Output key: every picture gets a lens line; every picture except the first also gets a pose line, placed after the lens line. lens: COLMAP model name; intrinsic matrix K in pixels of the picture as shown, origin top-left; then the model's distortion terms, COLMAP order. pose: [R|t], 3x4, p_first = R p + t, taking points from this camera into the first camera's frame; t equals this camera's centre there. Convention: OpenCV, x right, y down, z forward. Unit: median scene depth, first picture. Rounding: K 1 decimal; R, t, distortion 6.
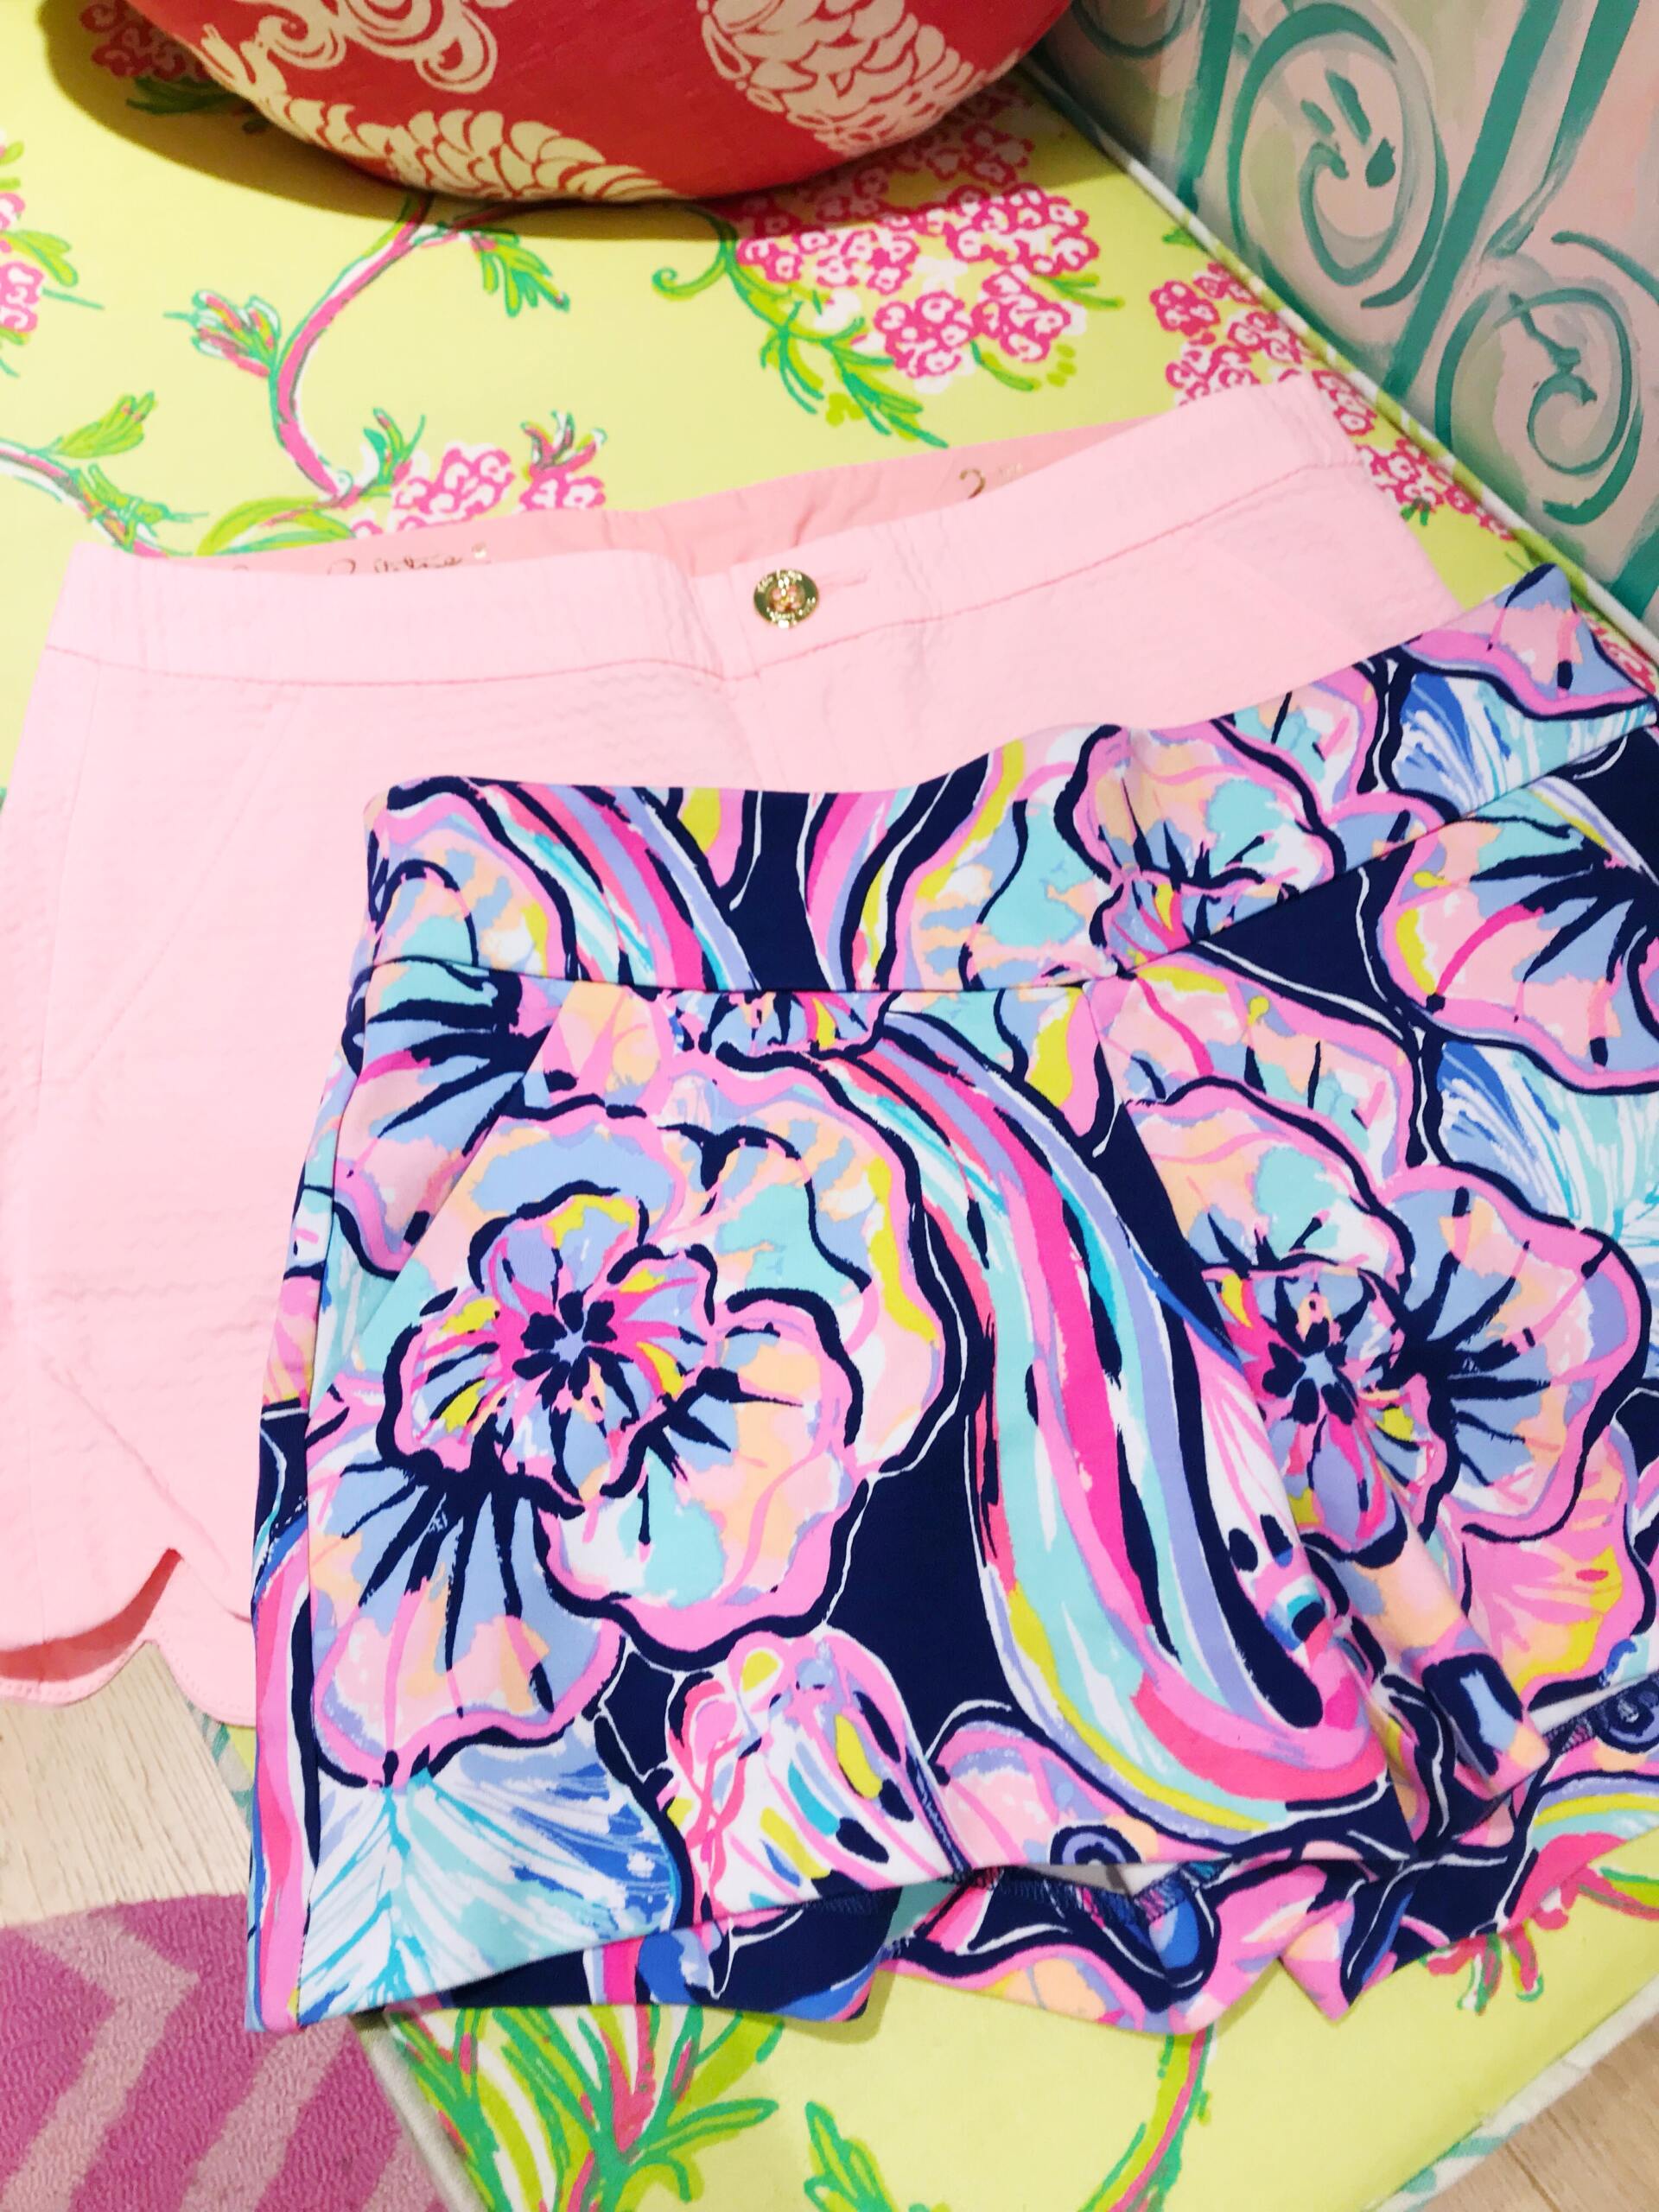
lens RADIAL K [[1761.9, 0, 830.0], [0, 1761.9, 1098.8], [0, 0, 1]] dist [0.022049, 0.001750]
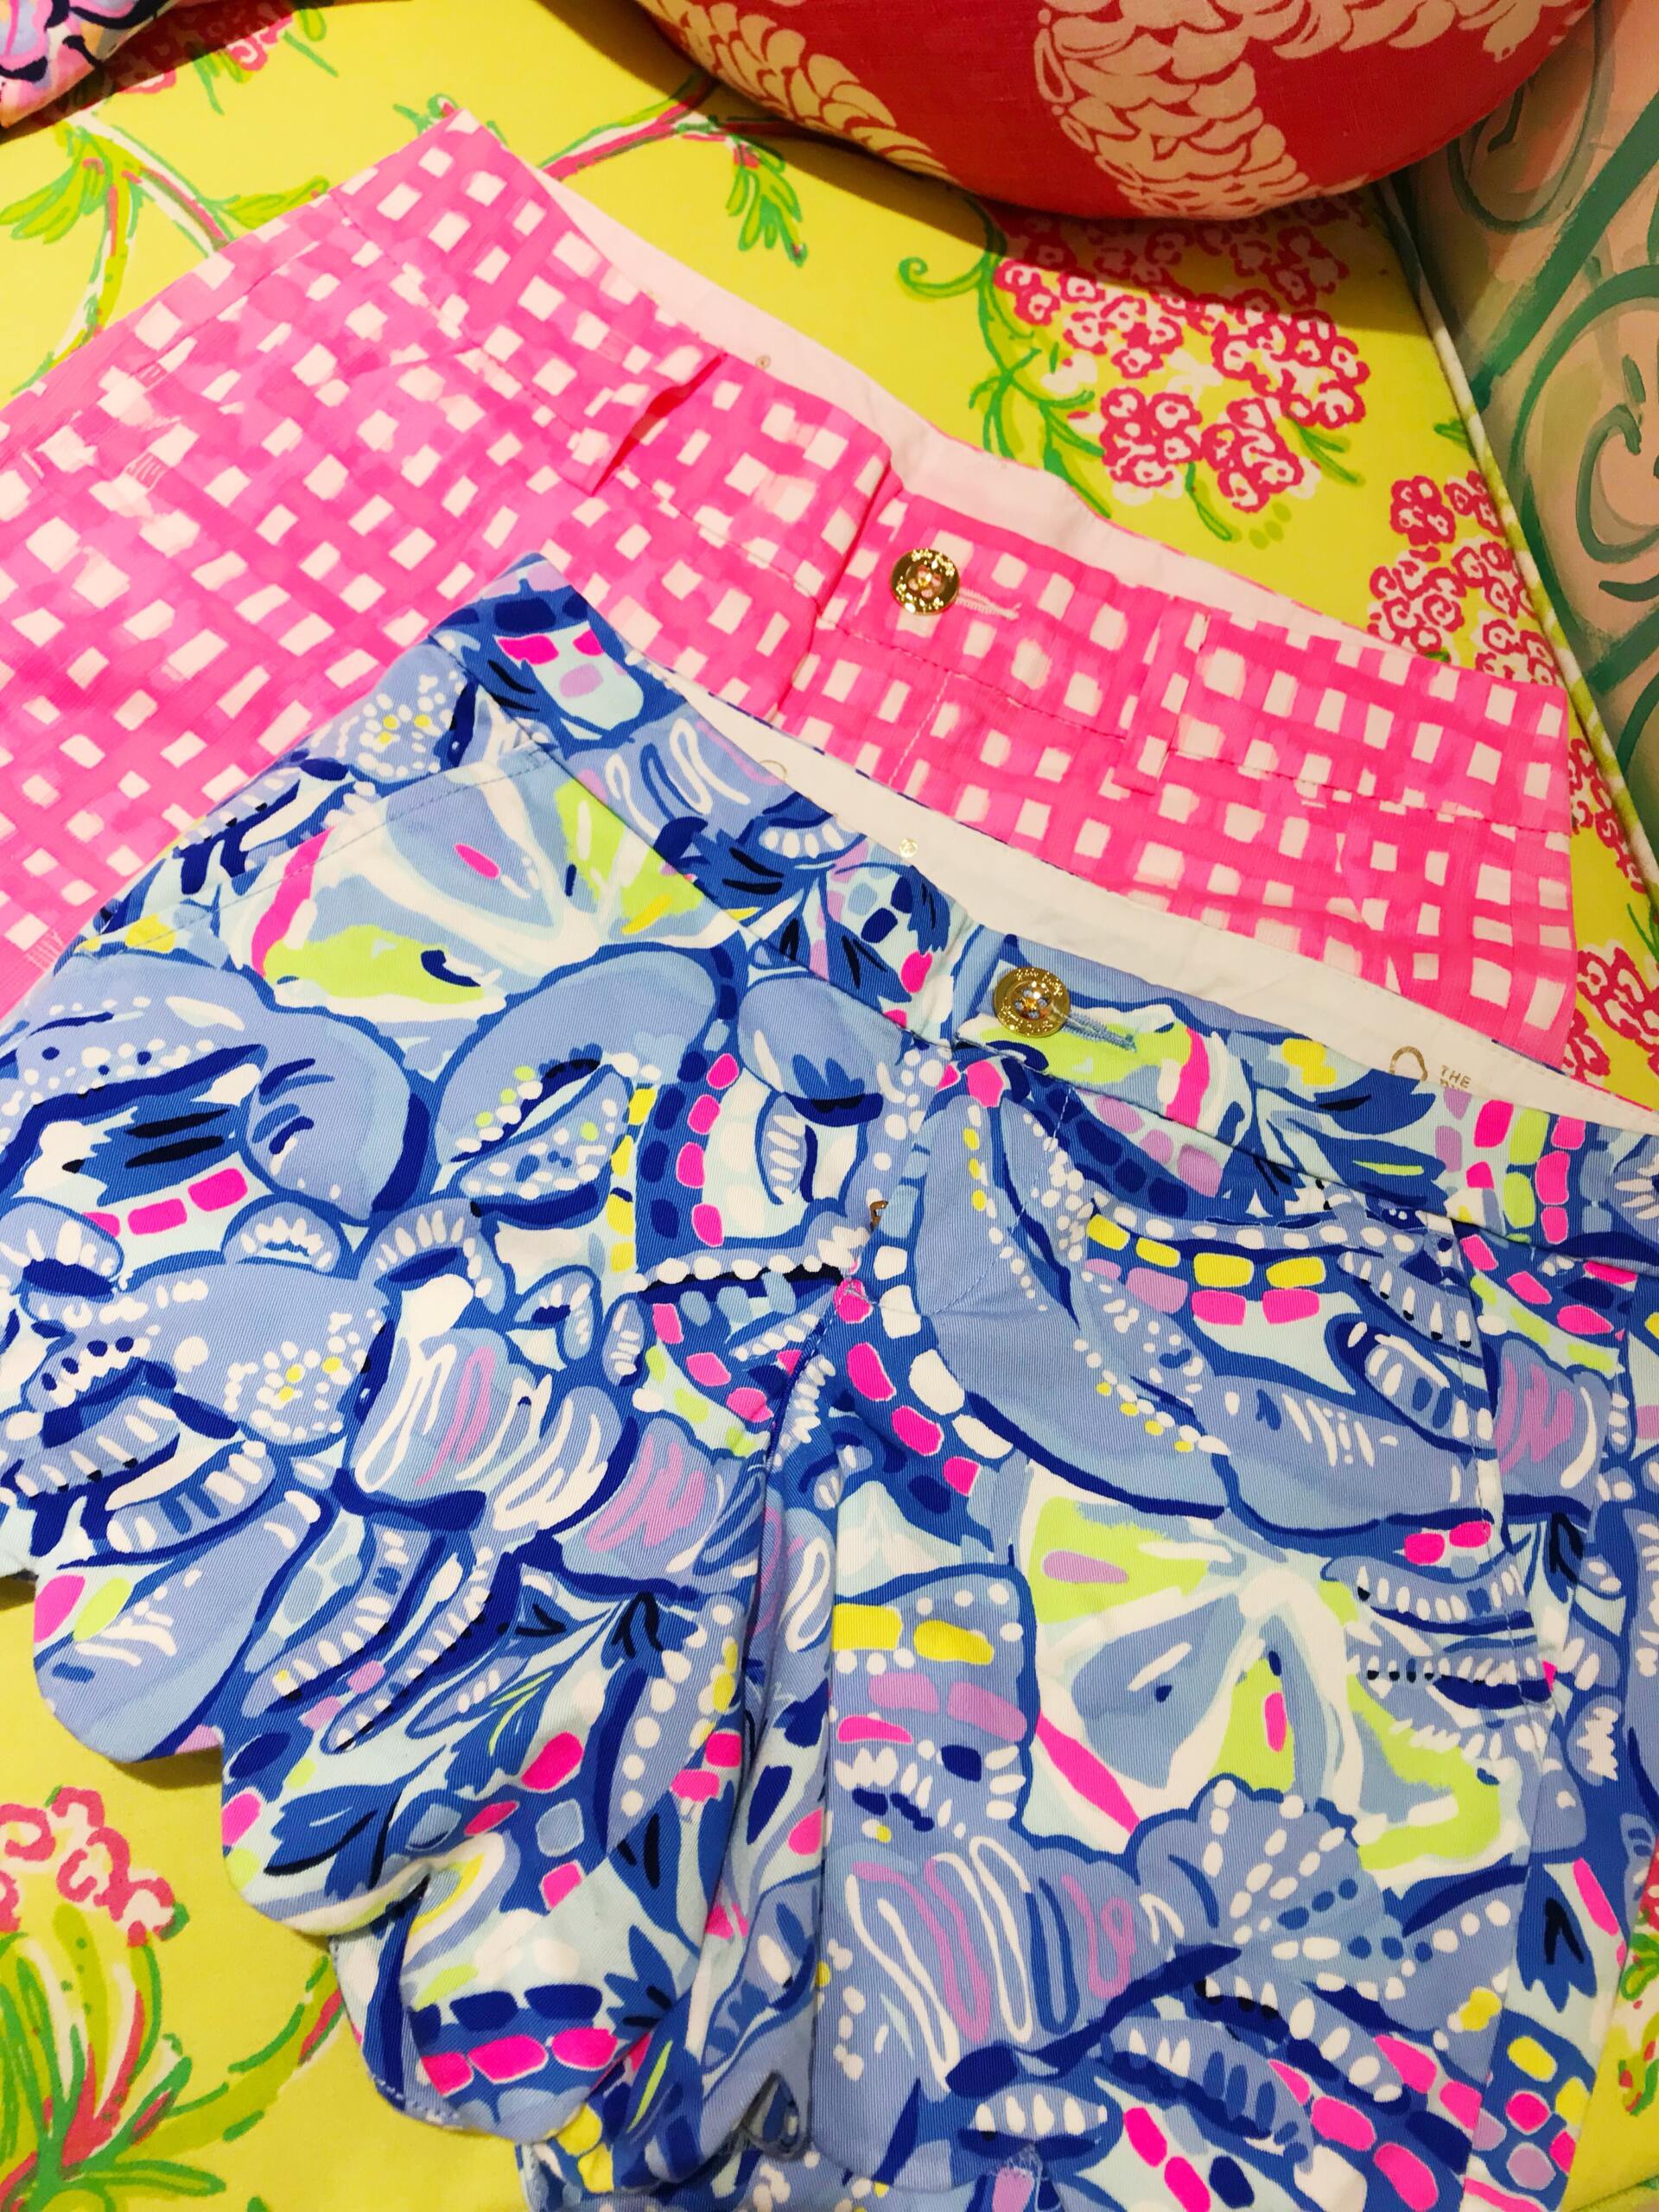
lens RADIAL K [[1761.9, 0, 830.0], [0, 1761.9, 1098.8], [0, 0, 1]] dist [0.022049, 0.001750]
pose [[0.925406, 0.378861, -0.009353, 0.039359], [-0.376818, 0.922484, 0.083852, -0.126827], [0.040396, -0.074073, 0.996434, 0.048739]]
